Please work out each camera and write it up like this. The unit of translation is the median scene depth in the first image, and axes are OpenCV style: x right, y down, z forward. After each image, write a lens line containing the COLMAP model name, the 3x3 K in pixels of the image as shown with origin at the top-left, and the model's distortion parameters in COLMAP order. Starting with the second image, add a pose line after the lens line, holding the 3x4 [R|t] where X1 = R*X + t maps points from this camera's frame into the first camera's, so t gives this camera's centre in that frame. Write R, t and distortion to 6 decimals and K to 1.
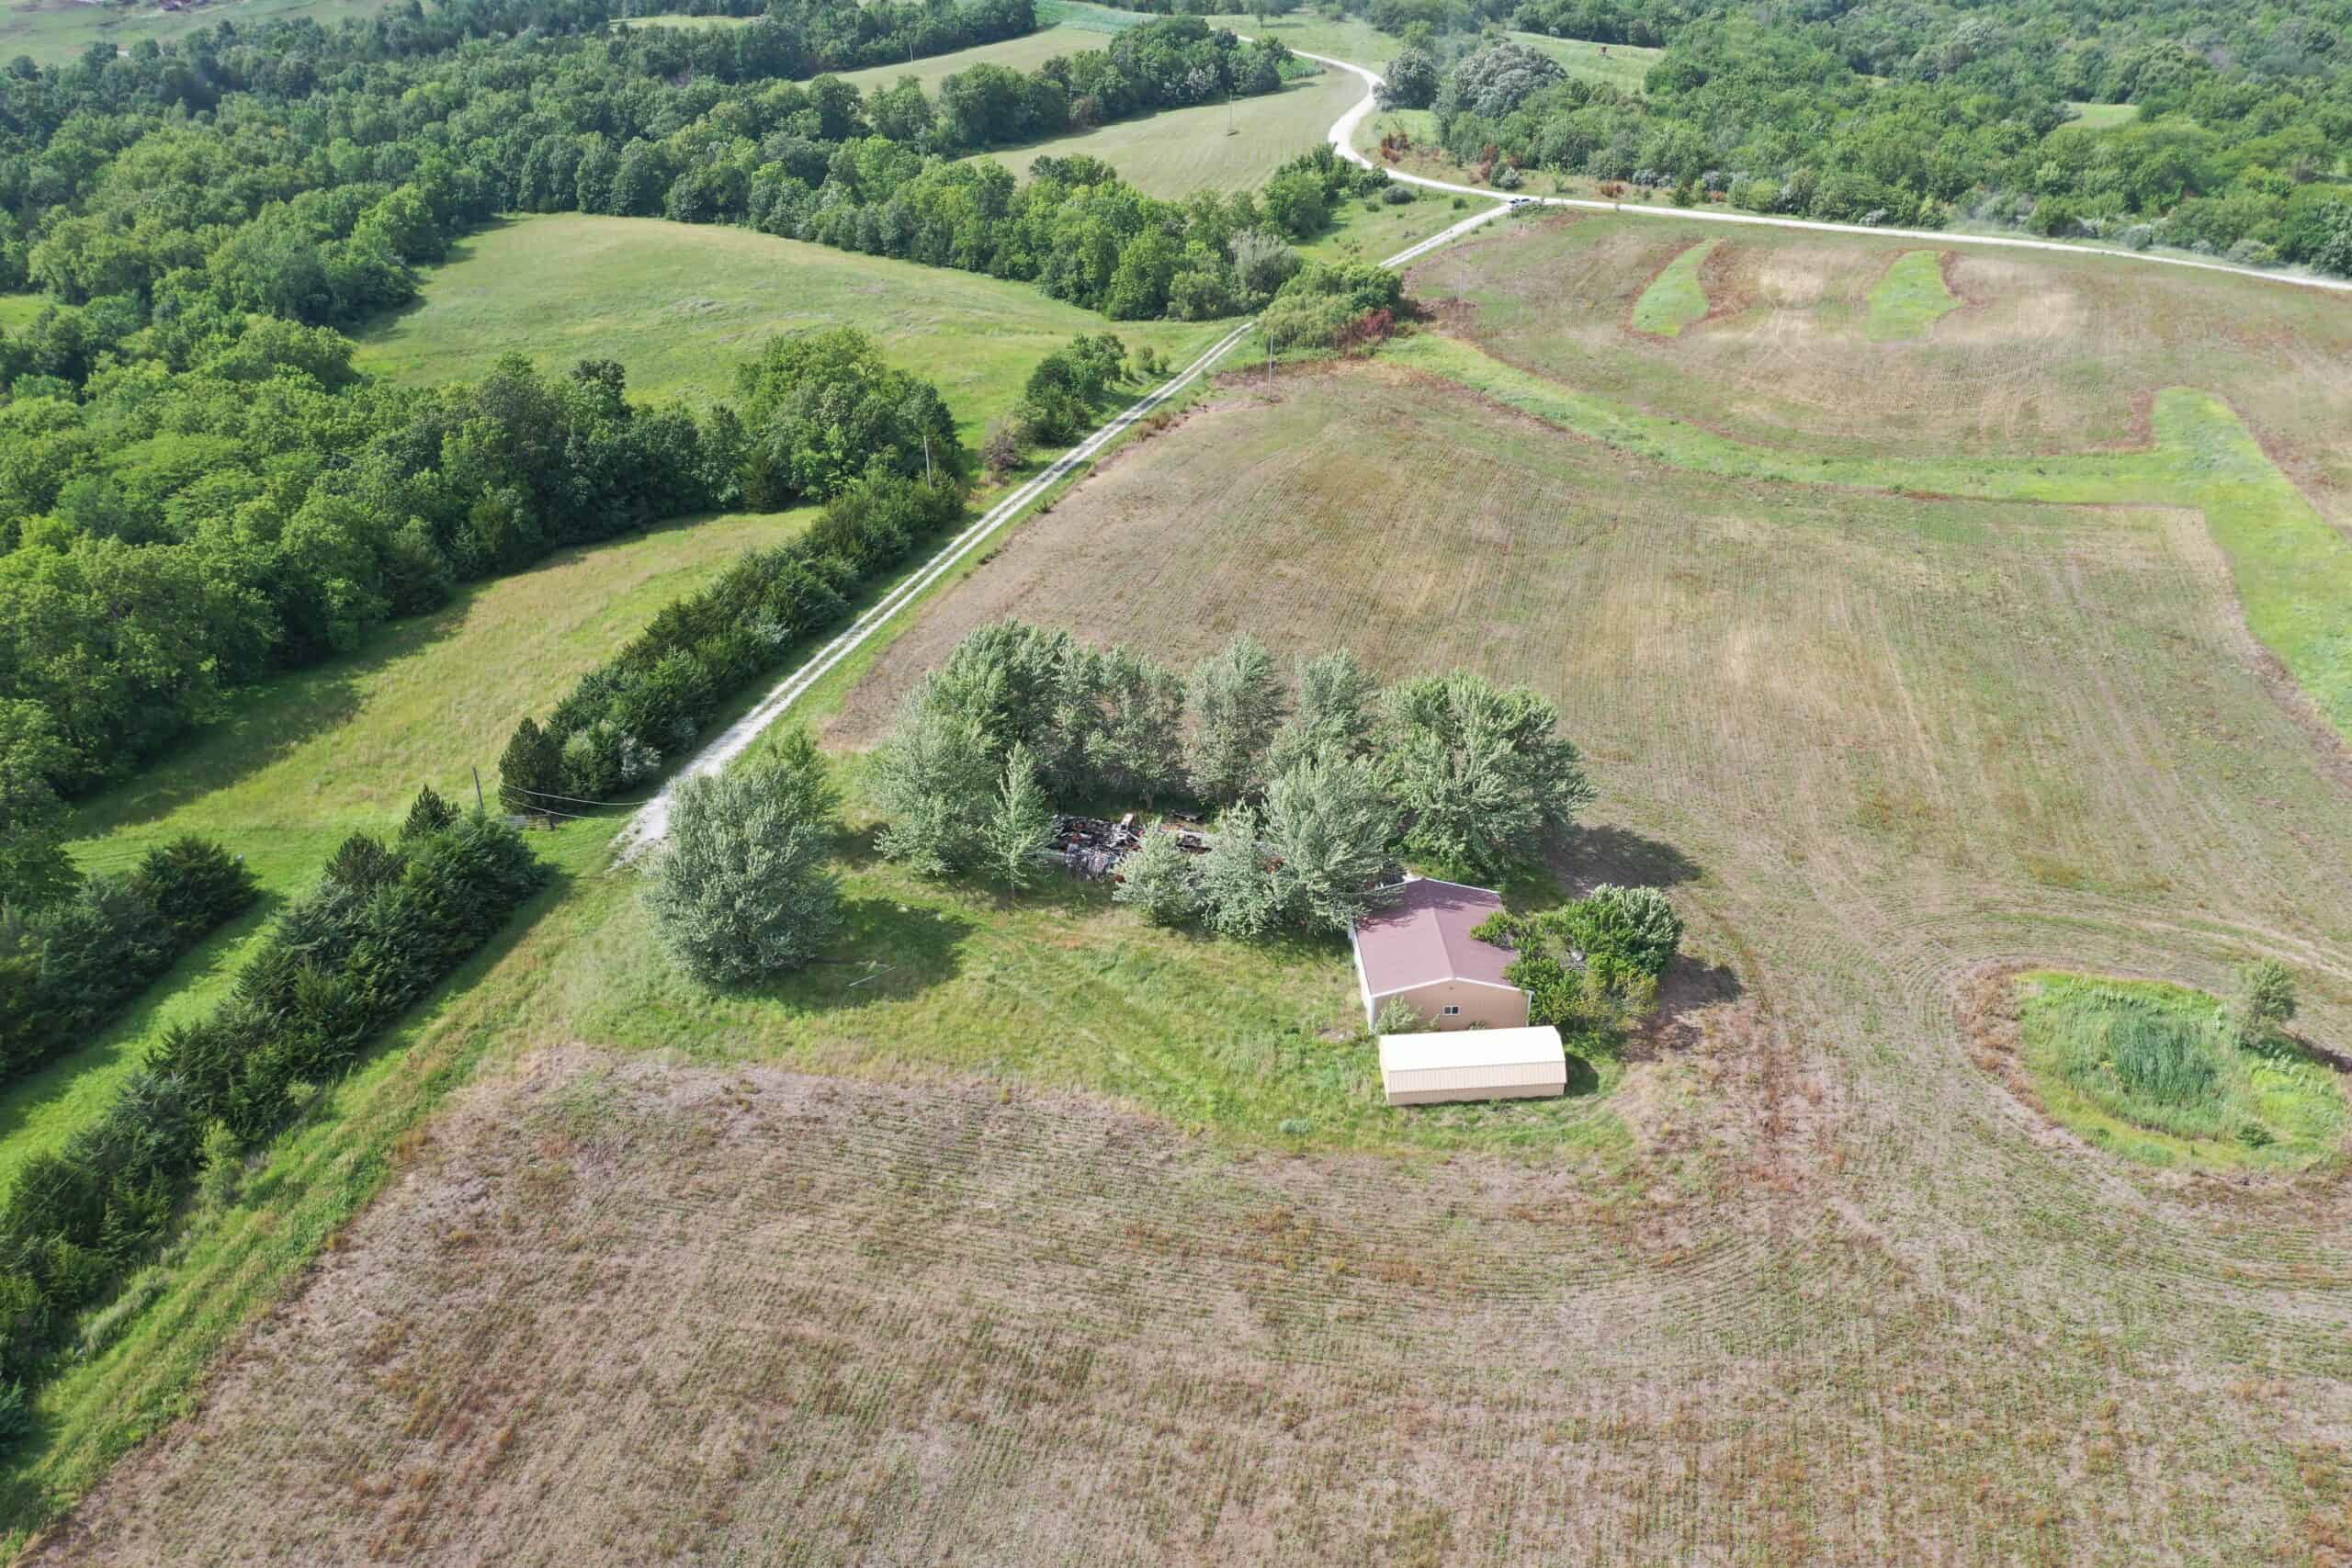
lens RADIAL K [[1858.1, 0, 1172.5], [0, 1858.1, 780.1], [0, 0, 1]] dist [-0.005151, -0.000662]
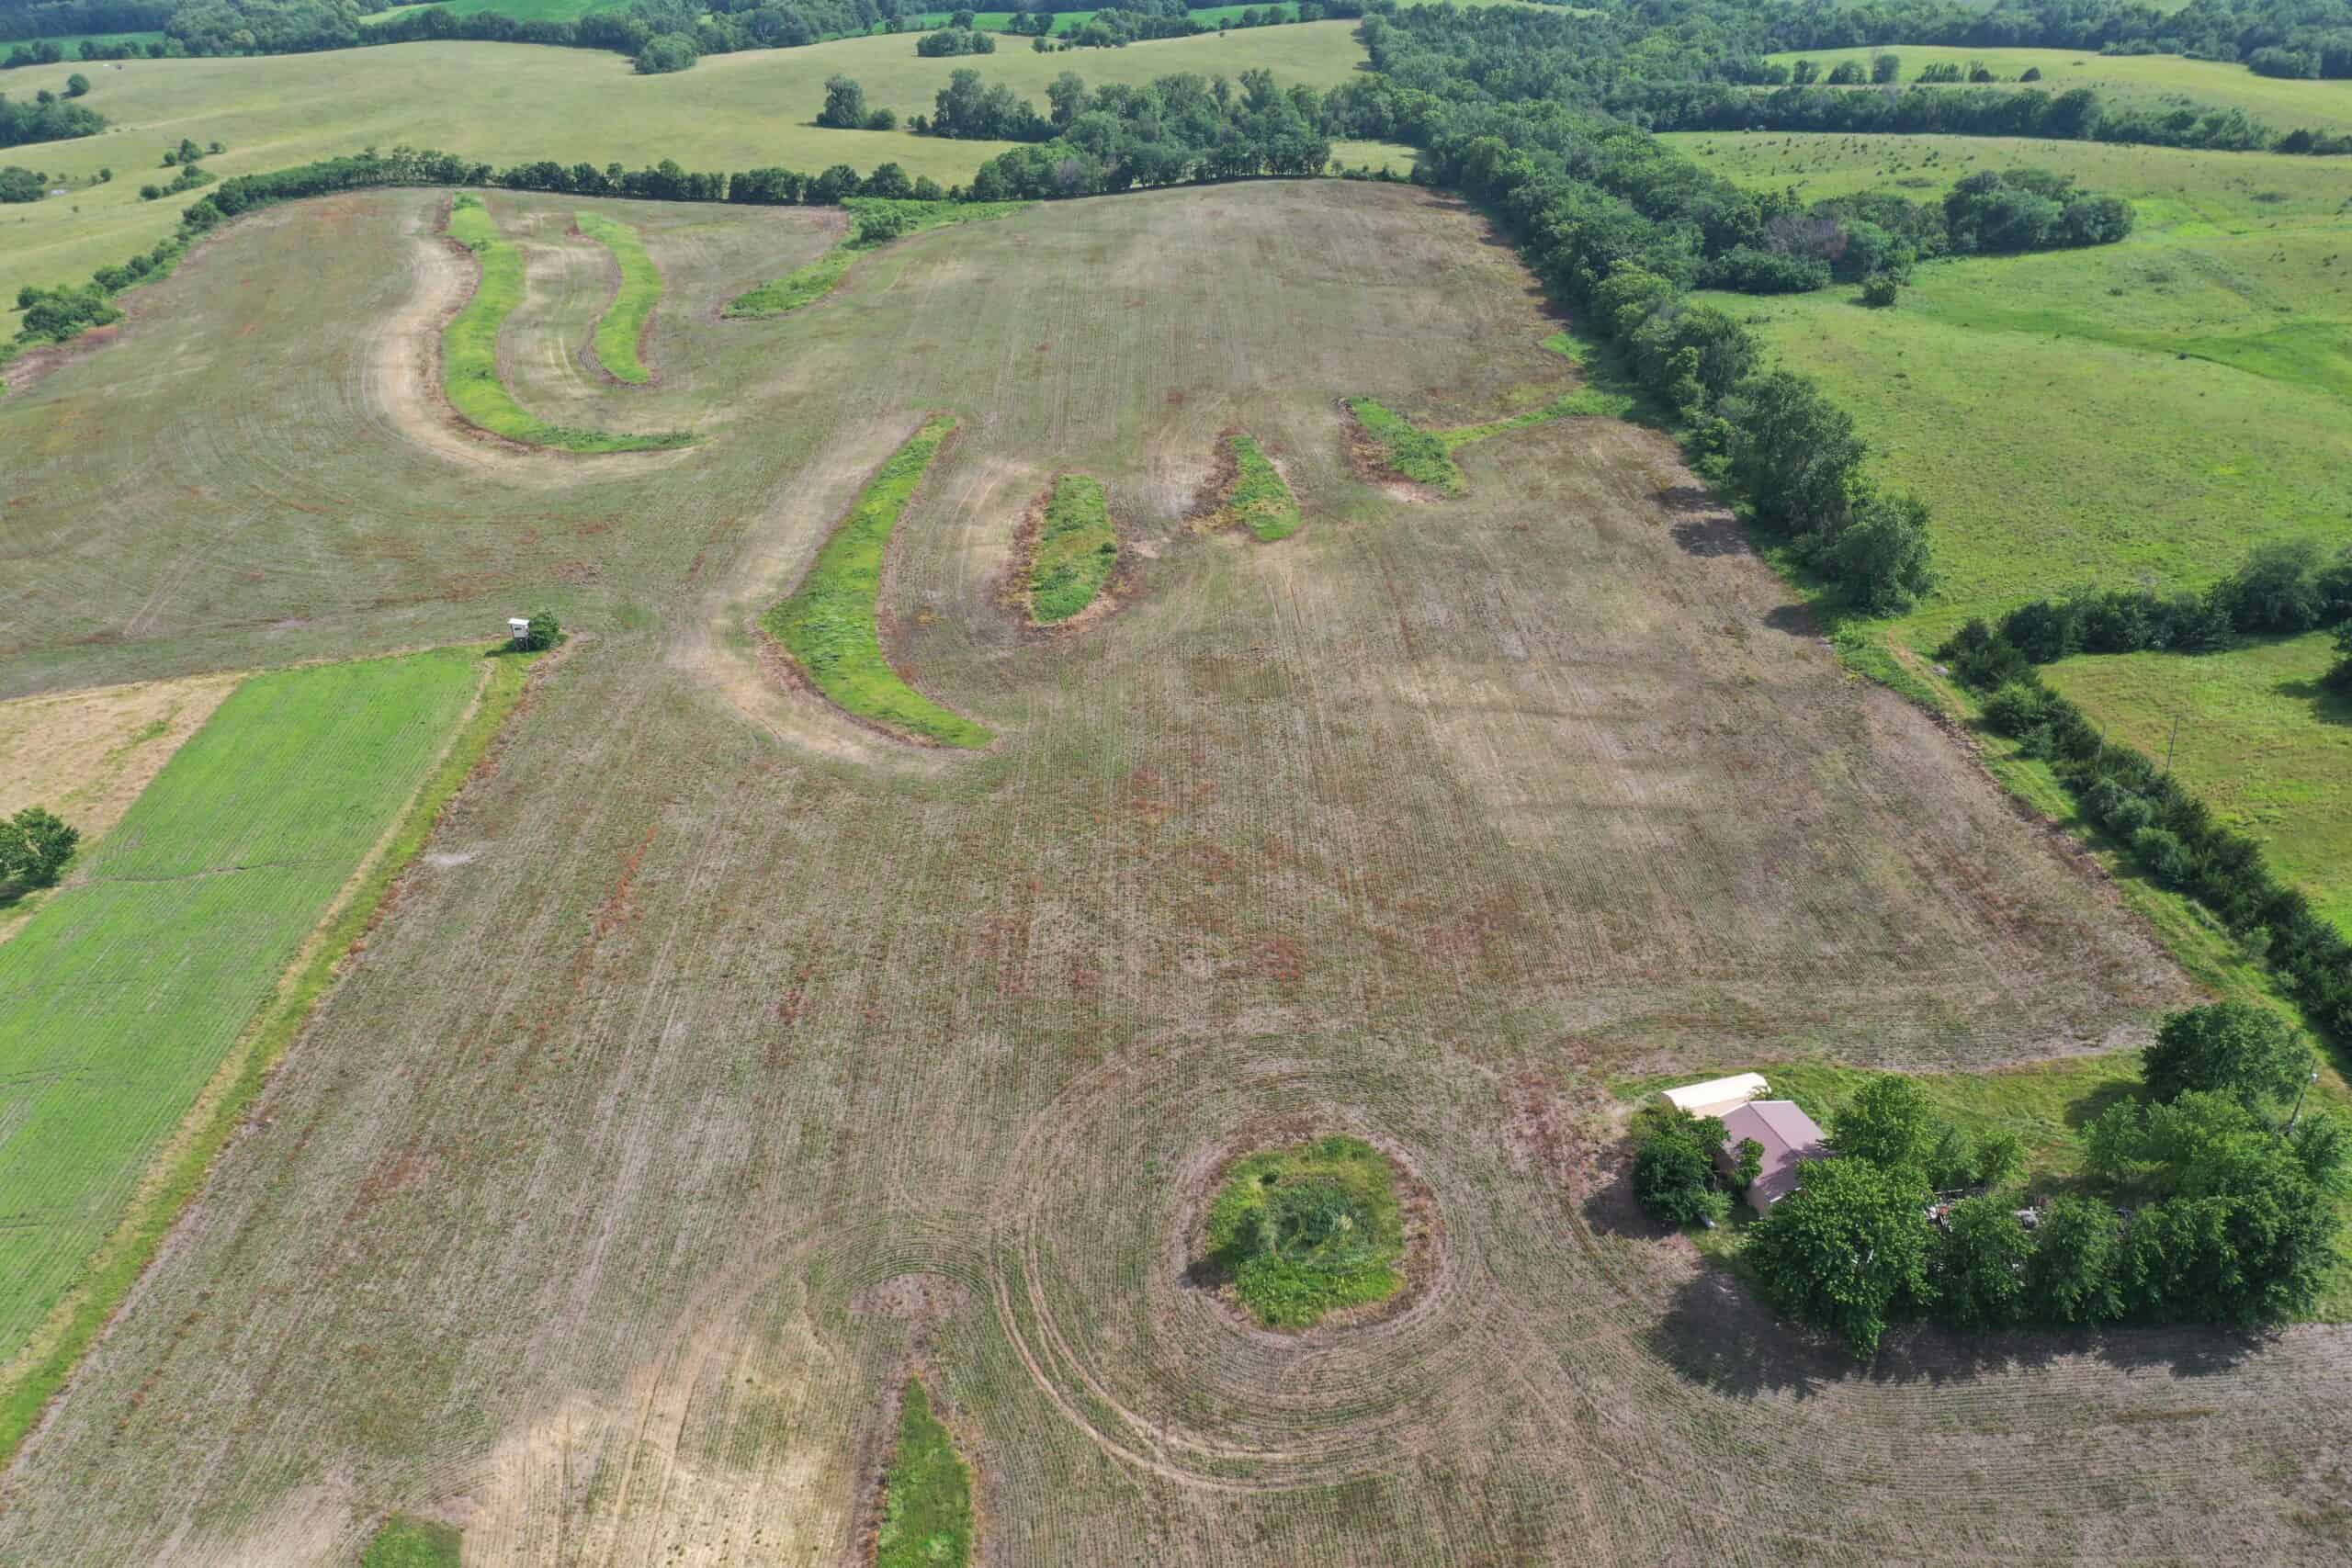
lens RADIAL K [[1858.1, 0, 1172.5], [0, 1858.1, 780.1], [0, 0, 1]] dist [-0.005151, -0.000662]
pose [[-0.962686, 0.162039, -0.216748, 0.326025], [-0.094745, 0.548429, 0.830813, -0.464692], [0.253495, 0.820347, -0.512612, 0.516202]]
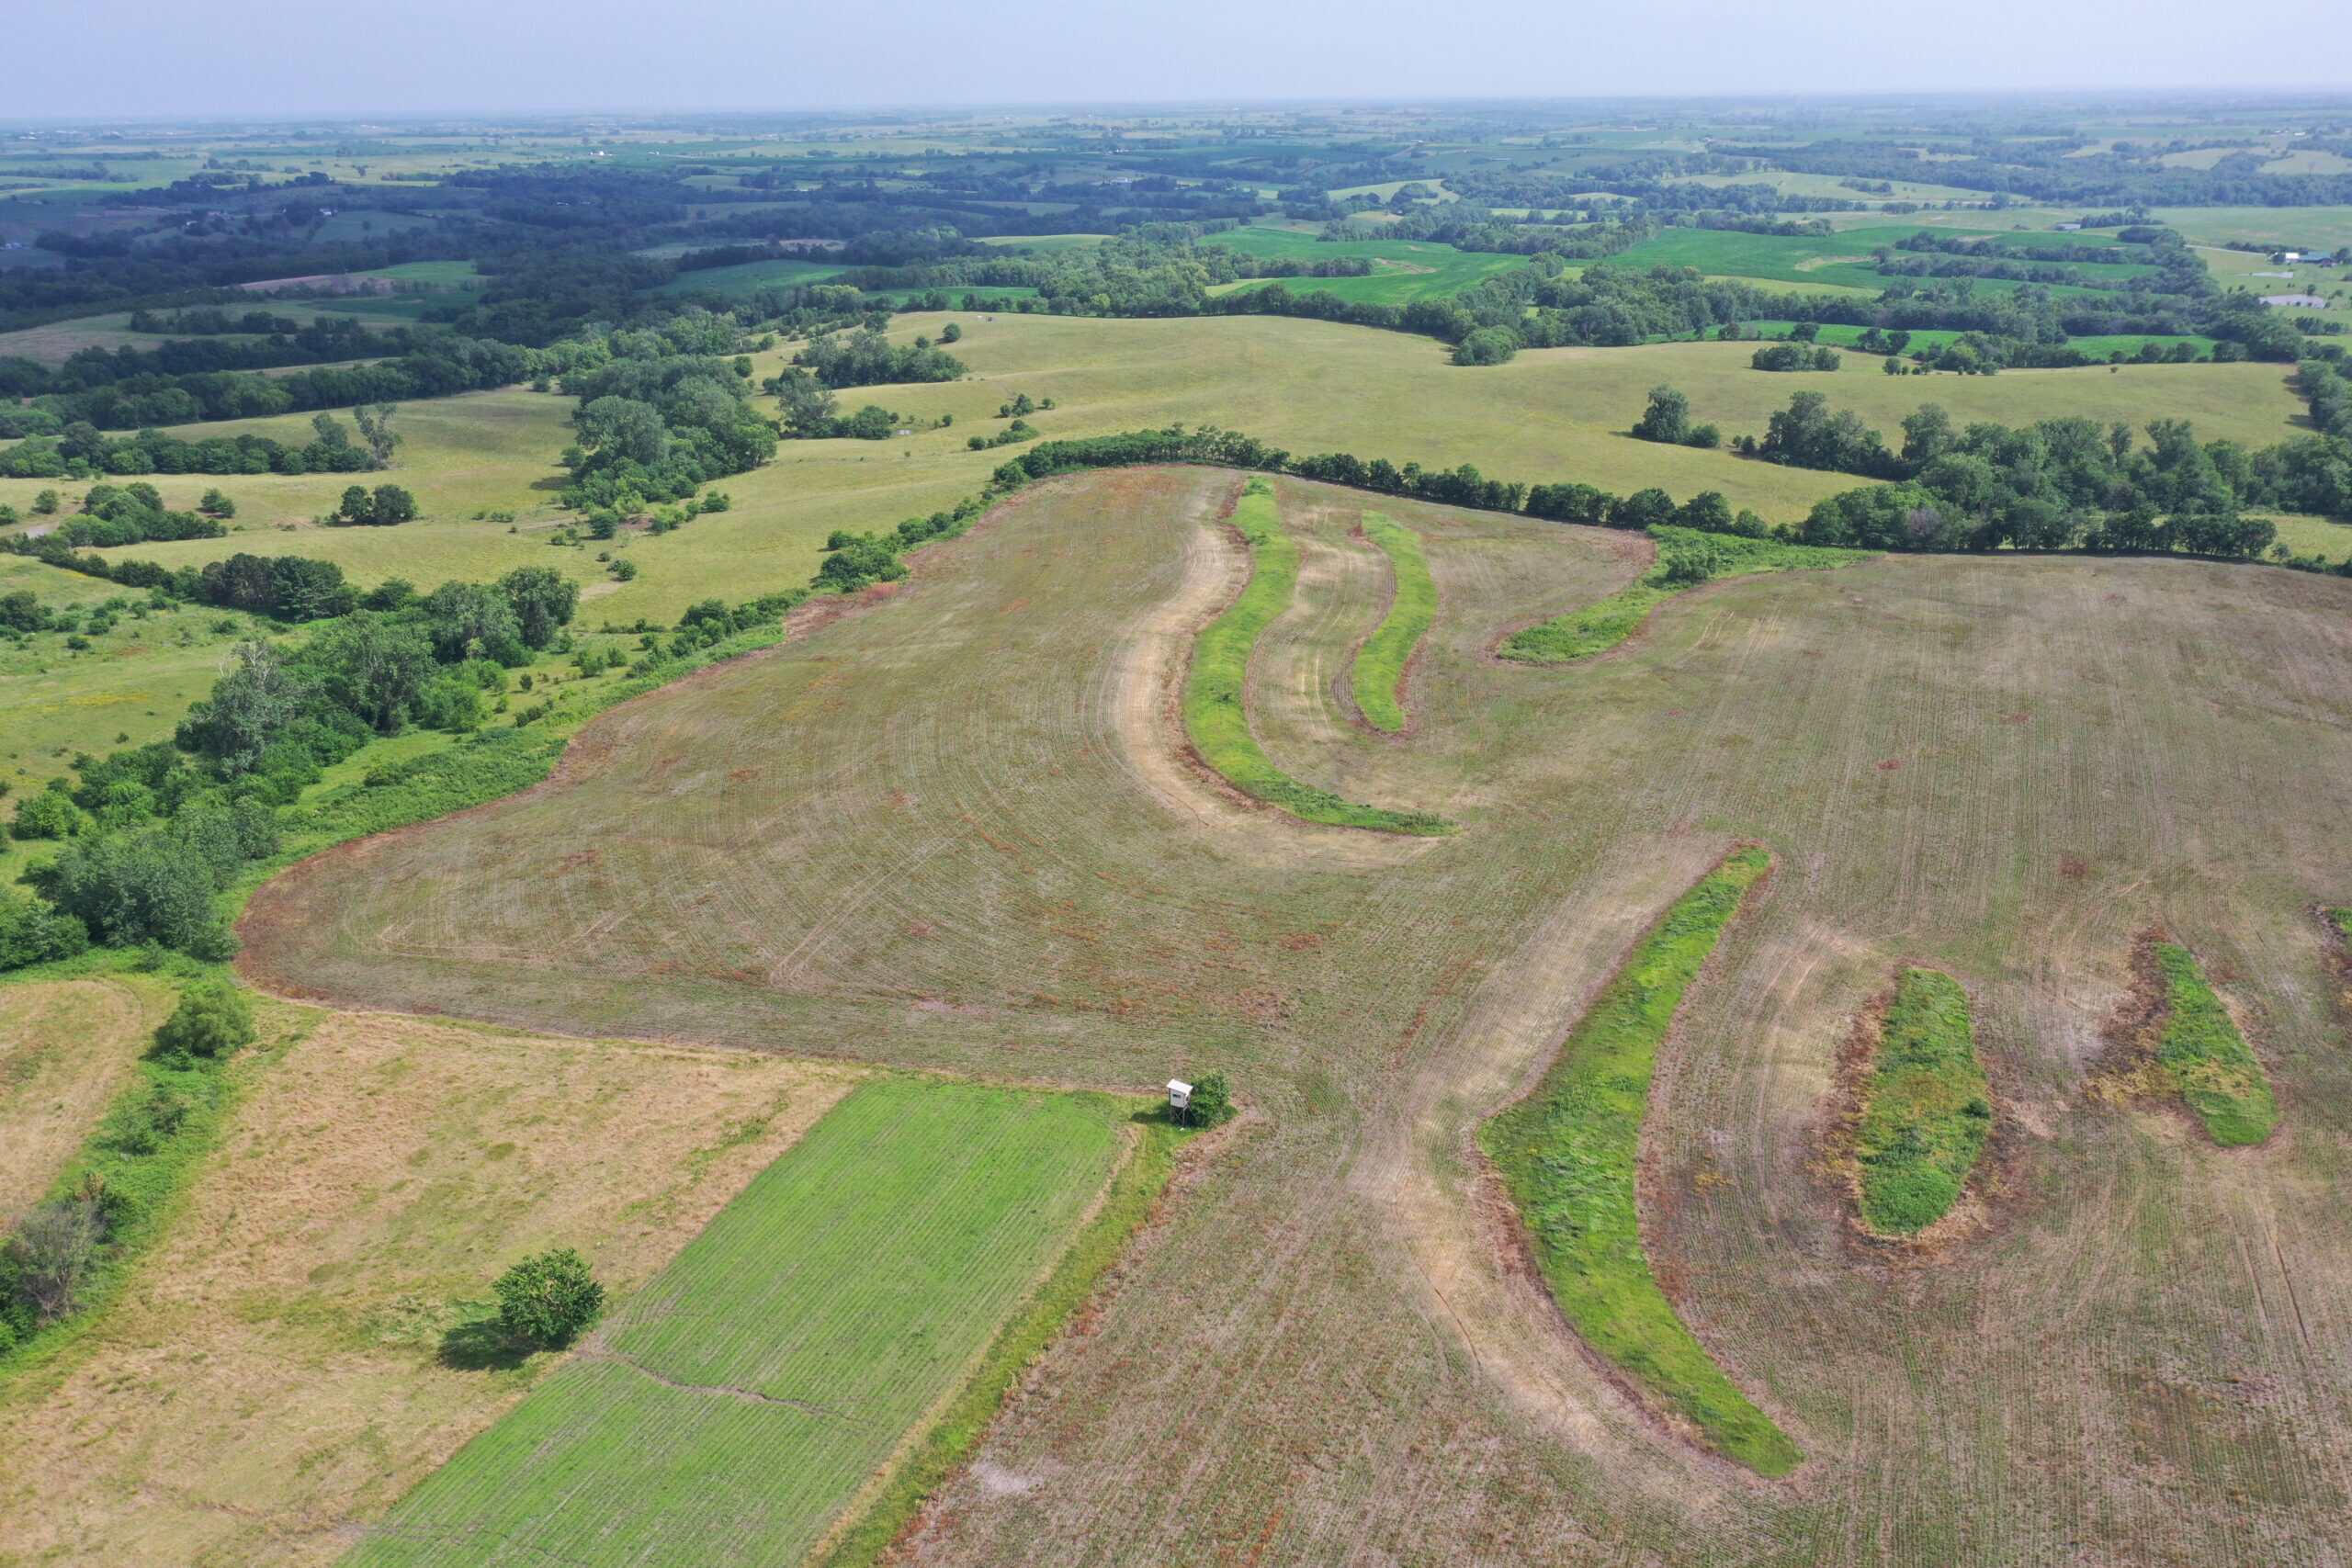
lens RADIAL K [[1860.0, 0, 1173.5], [0, 1860.0, 781.4], [0, 0, 1]] dist [-0.003466, 0.000756]
pose [[-0.989785, -0.029792, 0.139424, 0.331099], [0.086015, 0.655121, 0.750611, -0.333291], [-0.113701, 0.754936, -0.645867, 0.279102]]
